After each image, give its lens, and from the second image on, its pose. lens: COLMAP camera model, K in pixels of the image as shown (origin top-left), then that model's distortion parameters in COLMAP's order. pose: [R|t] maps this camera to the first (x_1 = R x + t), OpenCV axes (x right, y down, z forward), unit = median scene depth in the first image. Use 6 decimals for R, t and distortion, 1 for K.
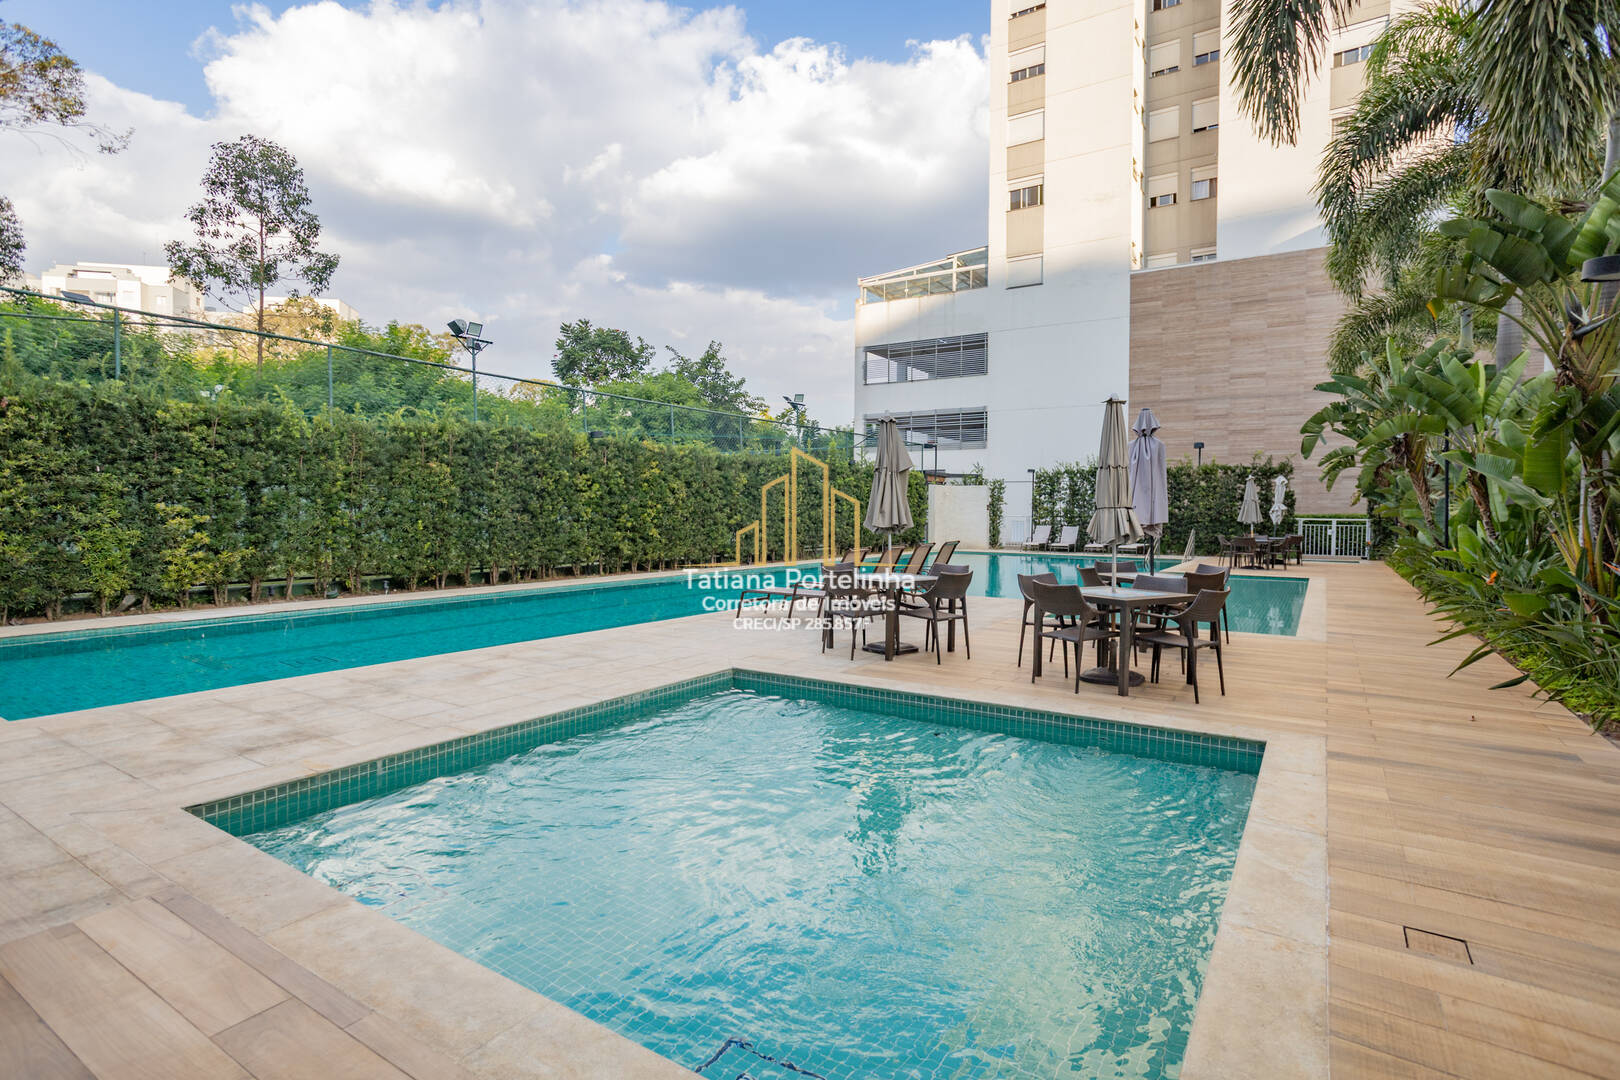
lens RADIAL K [[758.9, 0, 811.2], [0, 758.9, 507.5], [0, 0, 1]] dist [-0.038422, 0.027852]
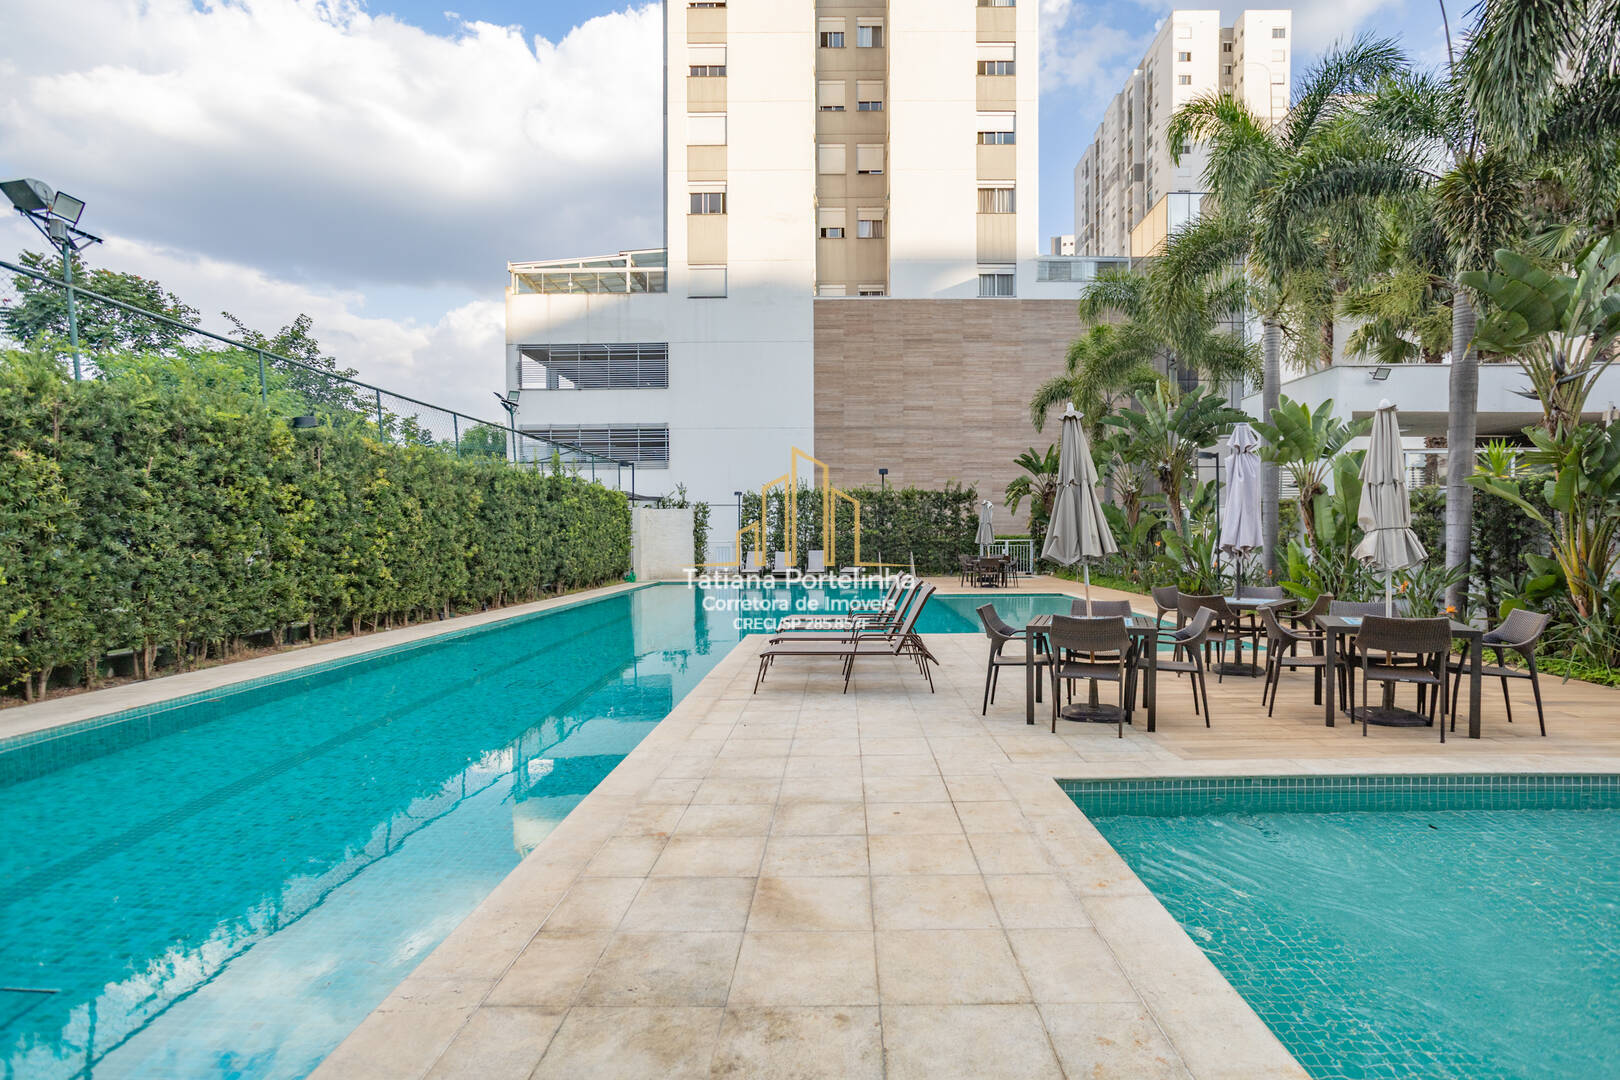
lens RADIAL K [[783.8, 0, 810.0], [0, 783.8, 540.0], [0, 0, 1]] dist [-0.041339, 0.034037]
pose [[0.855205, -0.014951, 0.518074, -0.134198], [0.011104, 0.999883, 0.010526, 0.000088], [-0.518171, -0.003249, 0.855271, 0.116774]]
